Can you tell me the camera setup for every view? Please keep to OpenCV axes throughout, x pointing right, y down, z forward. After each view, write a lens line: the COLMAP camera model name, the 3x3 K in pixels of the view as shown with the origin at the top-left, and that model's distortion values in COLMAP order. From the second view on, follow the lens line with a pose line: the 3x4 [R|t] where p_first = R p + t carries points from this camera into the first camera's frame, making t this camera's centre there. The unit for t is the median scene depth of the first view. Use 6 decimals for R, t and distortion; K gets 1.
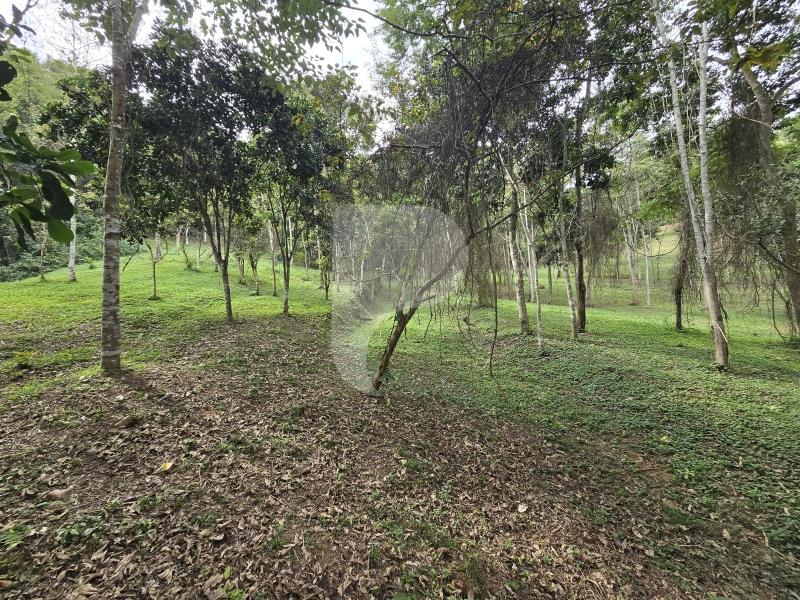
lens RADIAL K [[341.1, 0, 392.2], [0, 341.1, 299.5], [0, 0, 1]] dist [-0.012929, 0.003218]
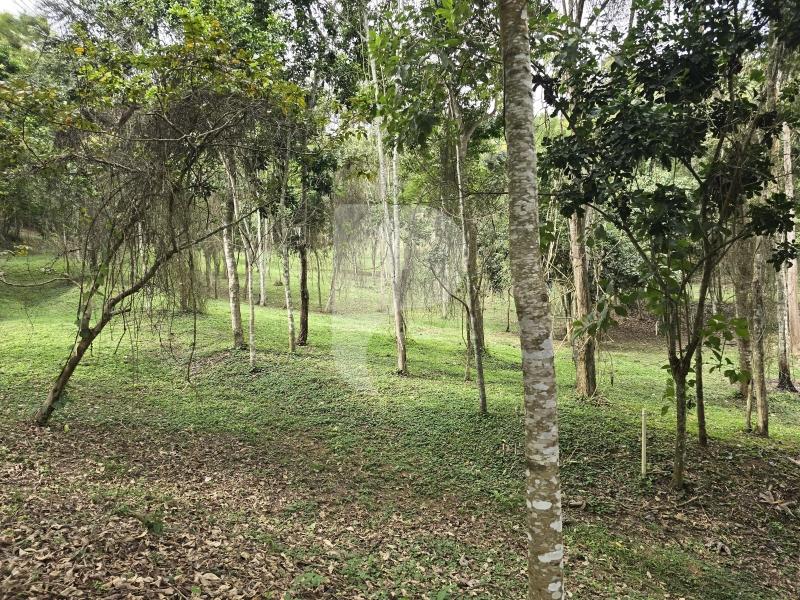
lens RADIAL K [[504.0, 0, 405.3], [0, 504.0, 297.3], [0, 0, 1]] dist [0.008922, -0.000849]
pose [[0.785685, 0.032552, 0.617770, -0.116044], [-0.029079, 0.999454, -0.015680, -0.036306], [-0.617943, -0.005644, 0.786203, -0.472103]]
